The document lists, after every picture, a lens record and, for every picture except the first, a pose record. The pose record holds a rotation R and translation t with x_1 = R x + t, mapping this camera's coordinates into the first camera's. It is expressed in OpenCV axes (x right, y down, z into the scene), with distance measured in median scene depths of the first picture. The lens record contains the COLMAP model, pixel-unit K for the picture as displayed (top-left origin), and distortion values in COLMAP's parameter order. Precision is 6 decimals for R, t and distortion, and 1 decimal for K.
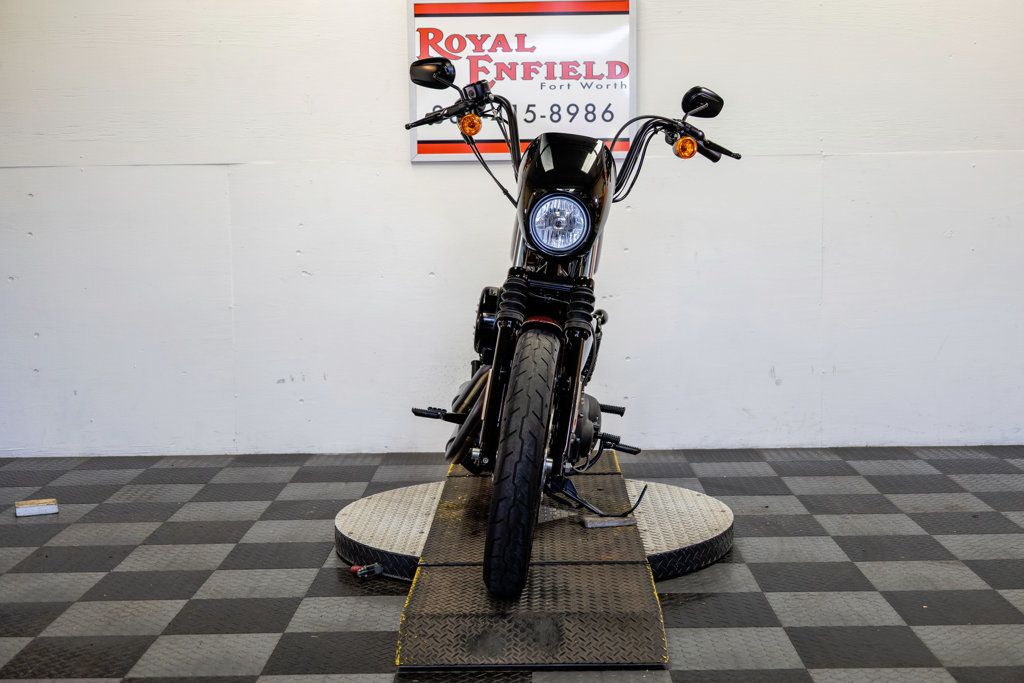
lens RADIAL K [[1462.5, 0, 512.0], [0, 1462.5, 341.5], [0, 0, 1]] dist [0.009192, 0.051342]
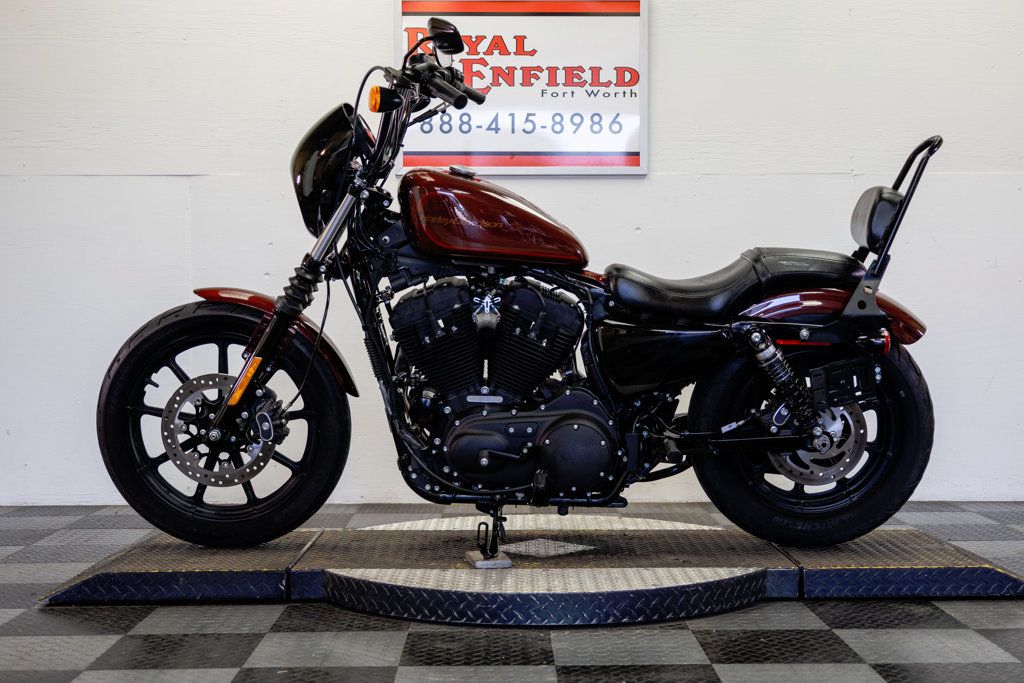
lens RADIAL K [[1462.5, 0, 512.0], [0, 1462.5, 341.5], [0, 0, 1]] dist [0.009192, 0.051342]
pose [[0.999657, 0.010413, 0.024031, -0.018602], [-0.008343, 0.996373, -0.084682, 0.054173], [-0.024825, 0.084452, 0.996118, 0.116893]]
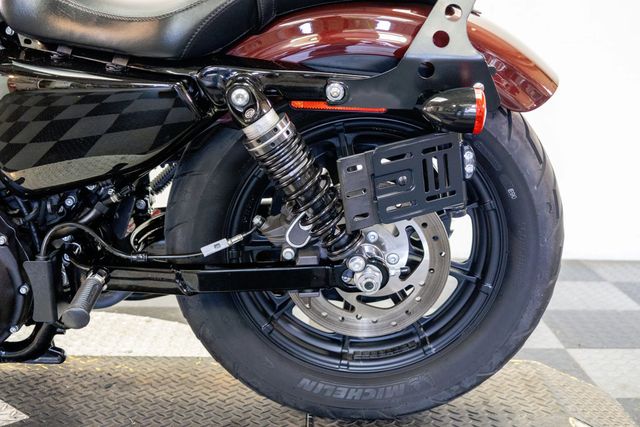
lens RADIAL K [[890.2, 0, 320.0], [0, 890.2, 213.5], [0, 0, 1]] dist [0.011153, 0.027986]
pose [[0.999491, 0.023072, 0.022026, 0.110574], [-0.024695, 0.996766, 0.076469, 0.010725], [-0.020190, -0.076974, 0.996829, 0.515132]]
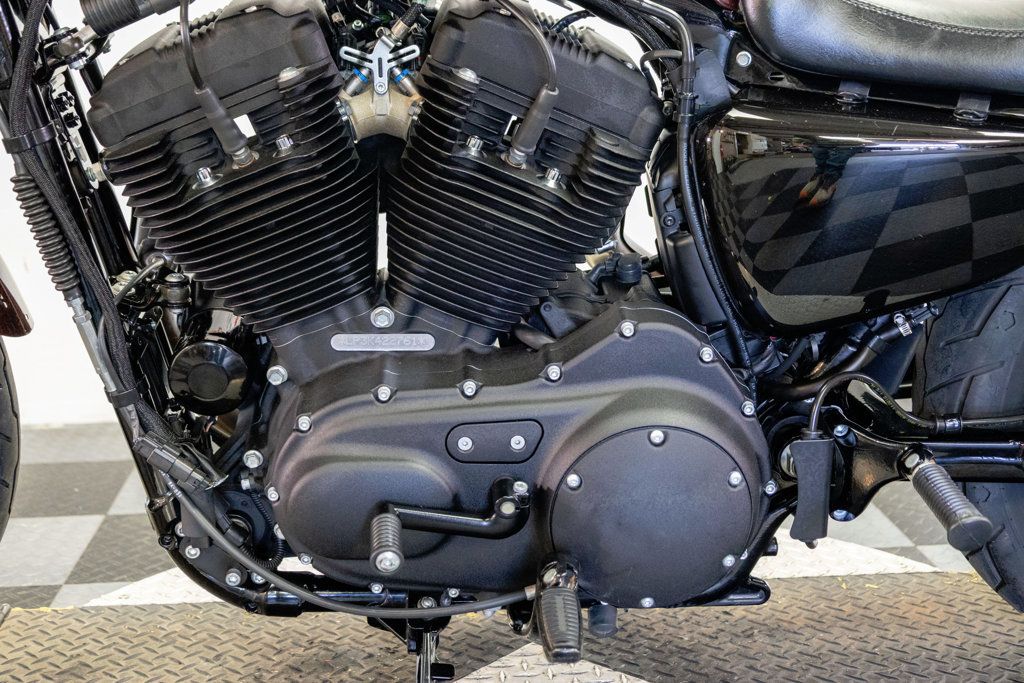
lens RADIAL K [[1462.5, 0, 512.0], [0, 1462.5, 341.5], [0, 0, 1]] dist [0.009192, 0.051342]
pose [[0.995244, -0.023124, 0.094634, -0.016412], [0.014331, 0.995604, 0.092561, 0.005674], [-0.096358, -0.090765, 0.991200, 0.523738]]
